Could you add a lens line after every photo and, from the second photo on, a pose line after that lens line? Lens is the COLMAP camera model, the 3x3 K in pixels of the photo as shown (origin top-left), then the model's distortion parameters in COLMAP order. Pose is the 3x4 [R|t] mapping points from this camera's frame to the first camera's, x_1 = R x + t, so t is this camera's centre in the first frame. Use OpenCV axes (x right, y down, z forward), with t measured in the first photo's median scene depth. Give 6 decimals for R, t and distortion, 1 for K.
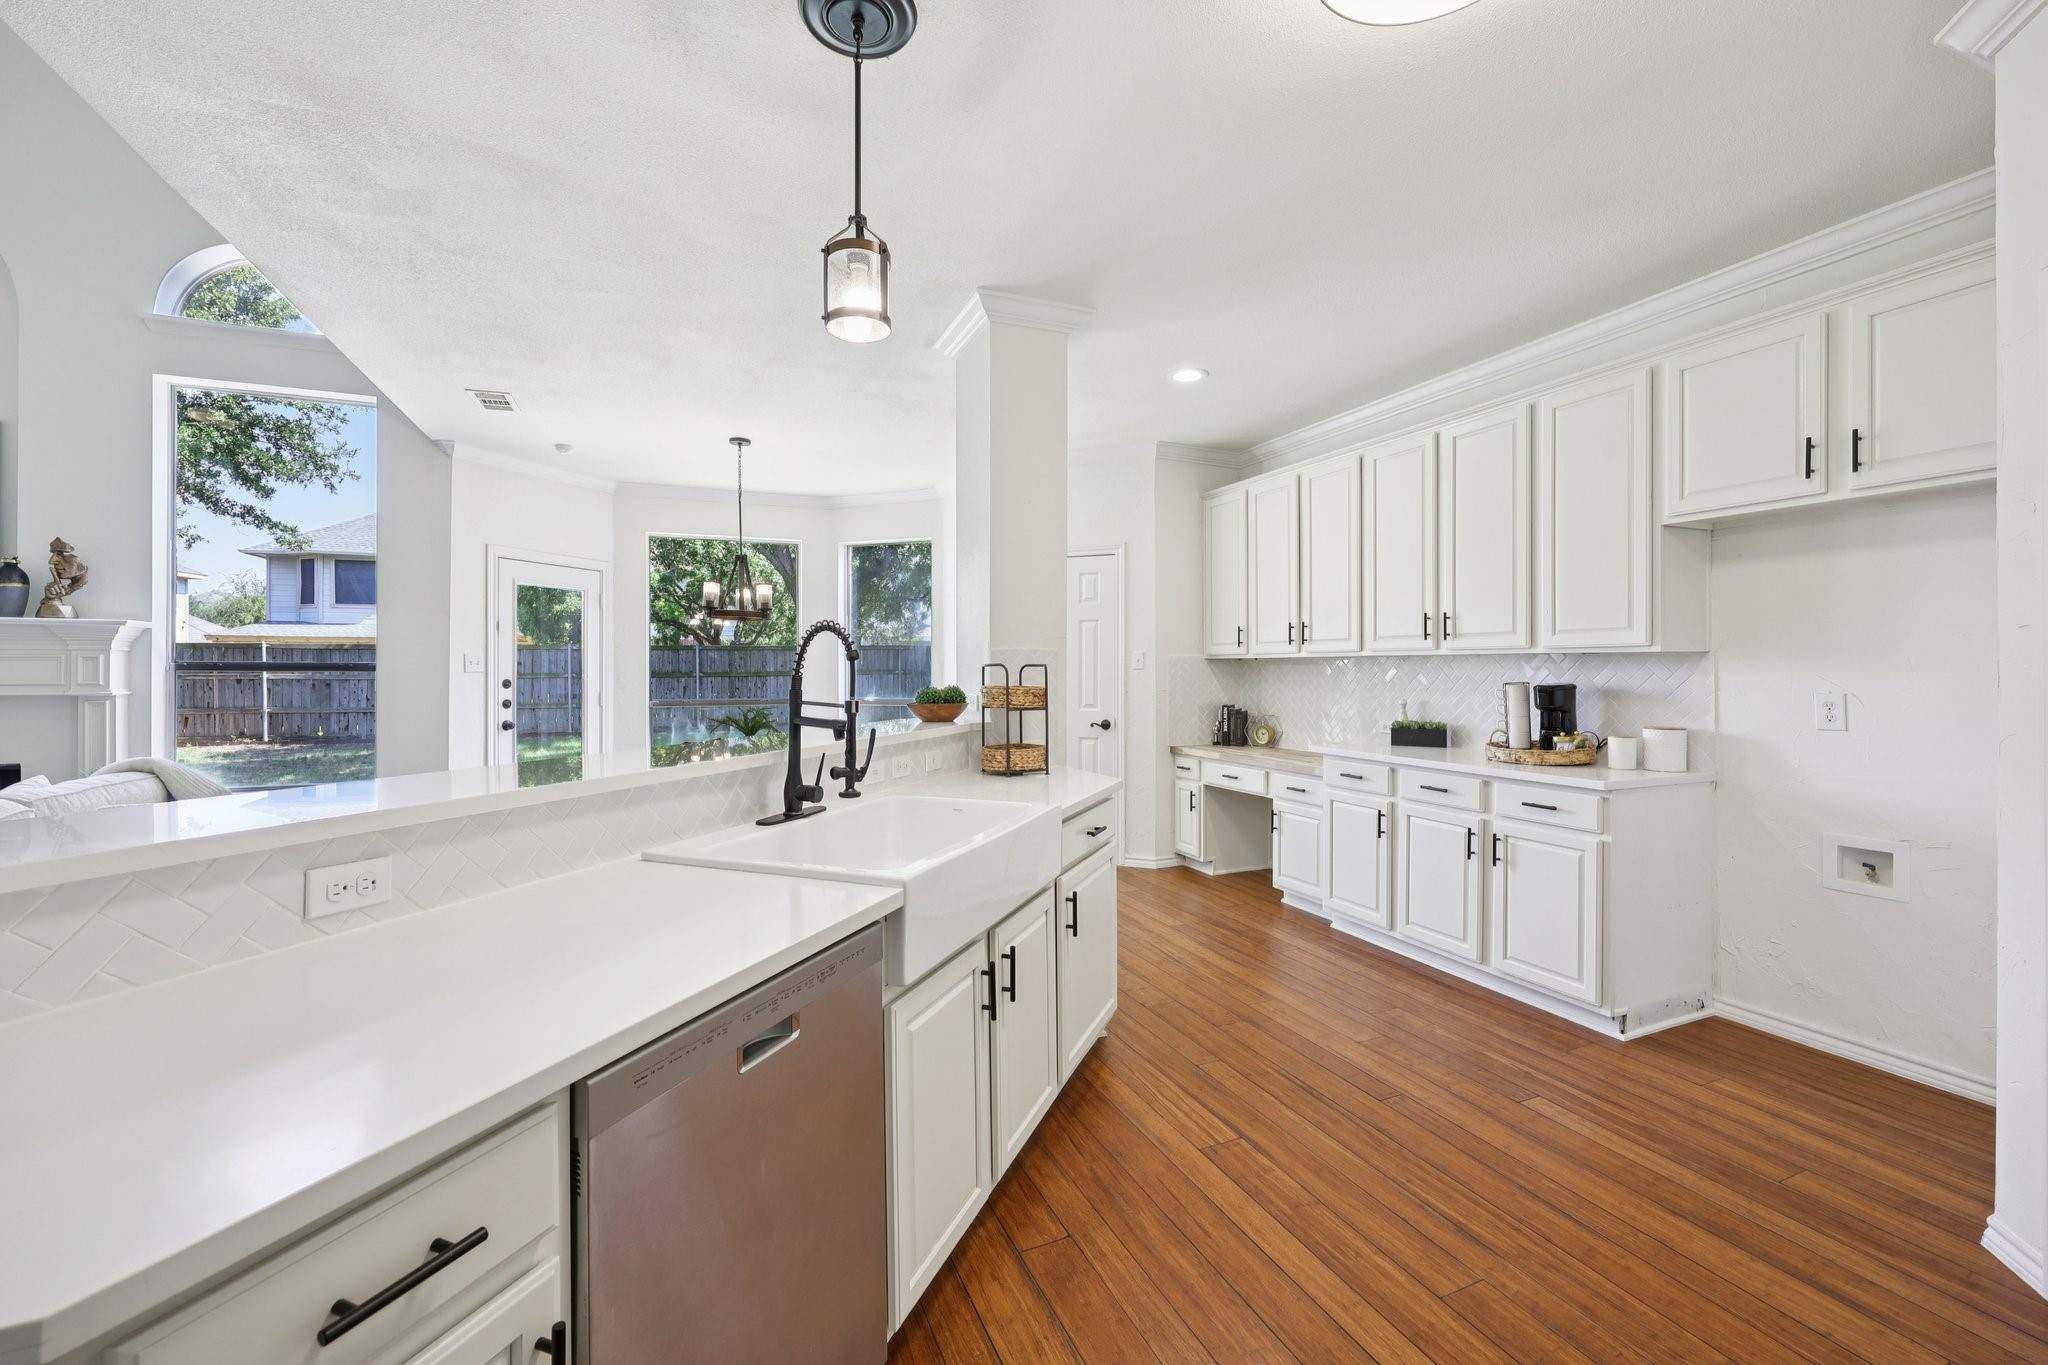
lens RADIAL K [[828.5, 0, 1028.6], [0, 828.5, 672.5], [0, 0, 1]] dist [0.001866, -0.000540]
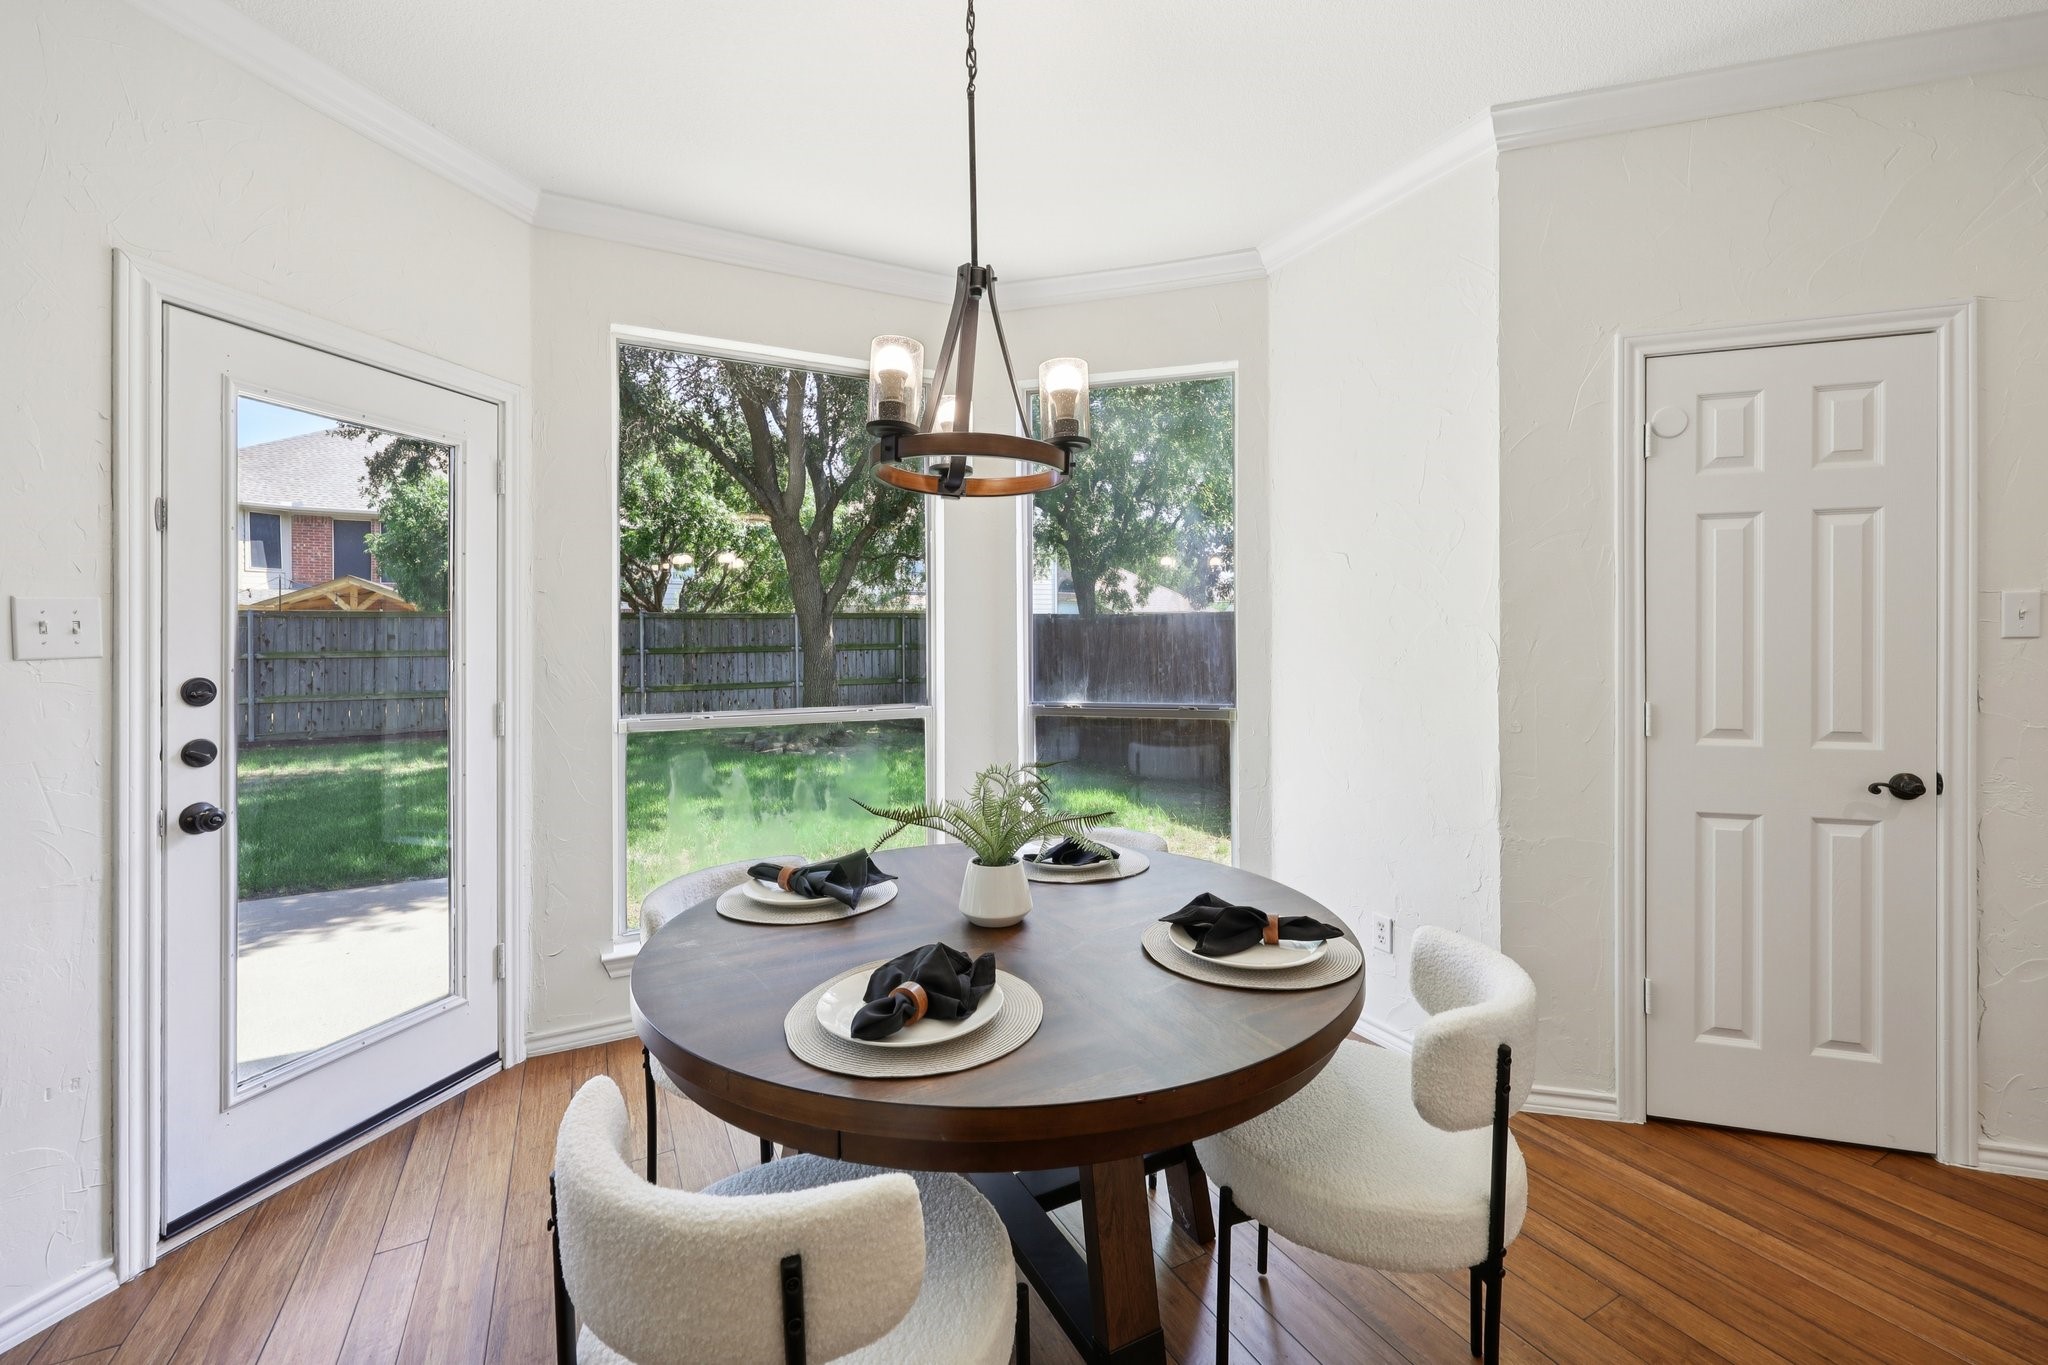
lens RADIAL K [[828.5, 0, 1029.7], [0, 828.5, 648.8], [0, 0, 1]] dist [0.001866, -0.000540]
pose [[0.996641, -0.005800, 0.081687, -0.411086], [0.005443, 0.999975, 0.004585, -0.004080], [-0.081712, -0.004125, 0.996647, 0.811055]]
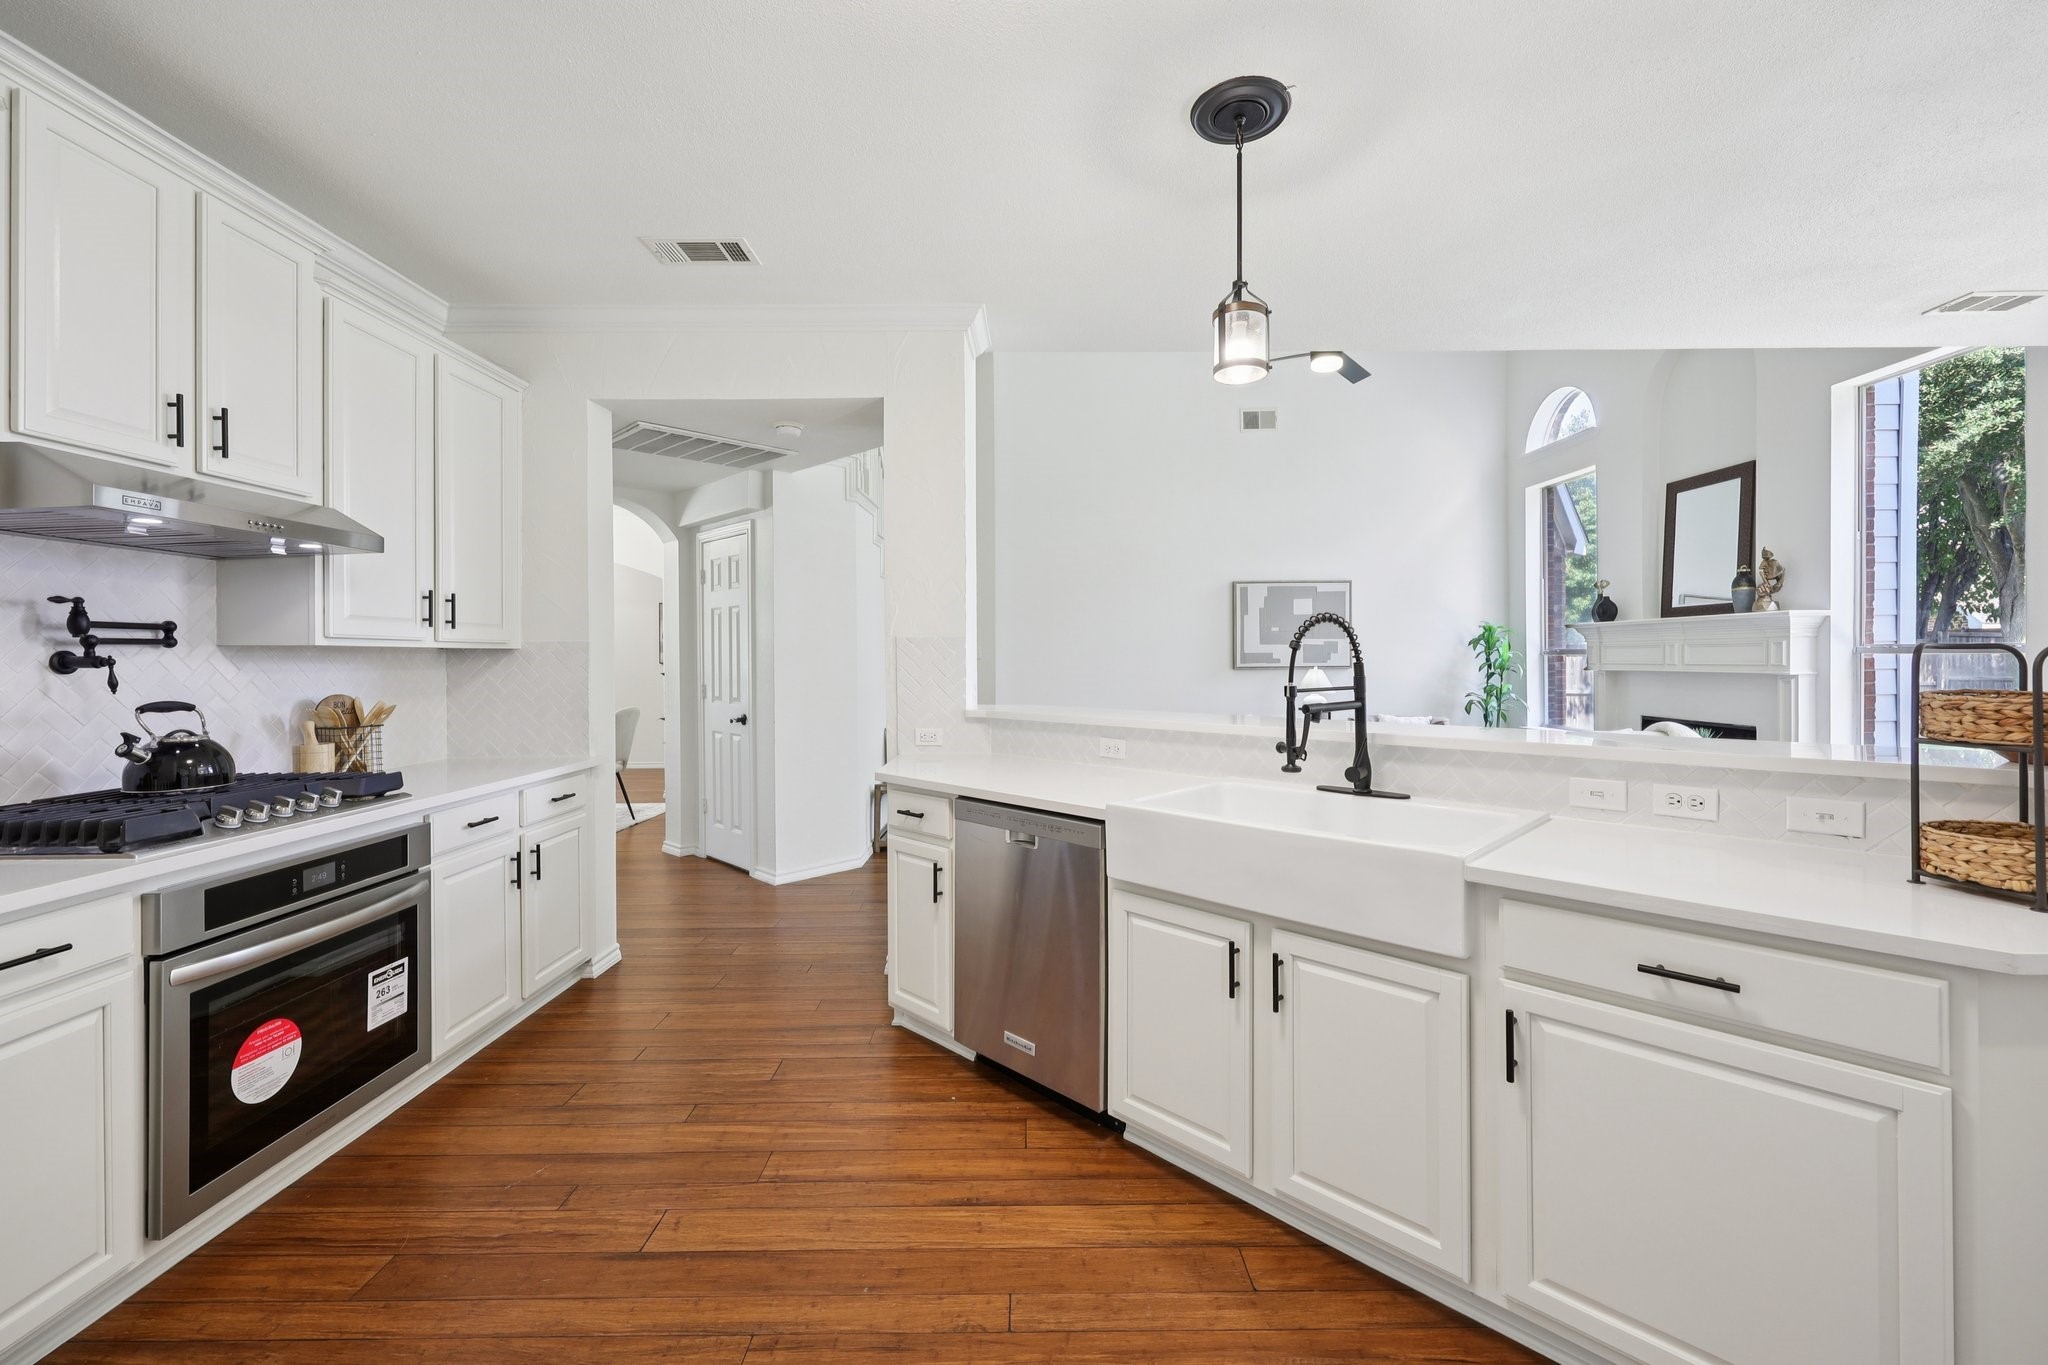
lens RADIAL K [[828.5, 0, 1033.8], [0, 828.5, 665.1], [0, 0, 1]] dist [0.001866, -0.000540]
pose [[-0.394566, 0.010700, -0.918805, 0.408862], [0.005019, 0.999942, 0.009489, -0.002821], [0.918854, -0.000867, -0.394597, 0.482258]]
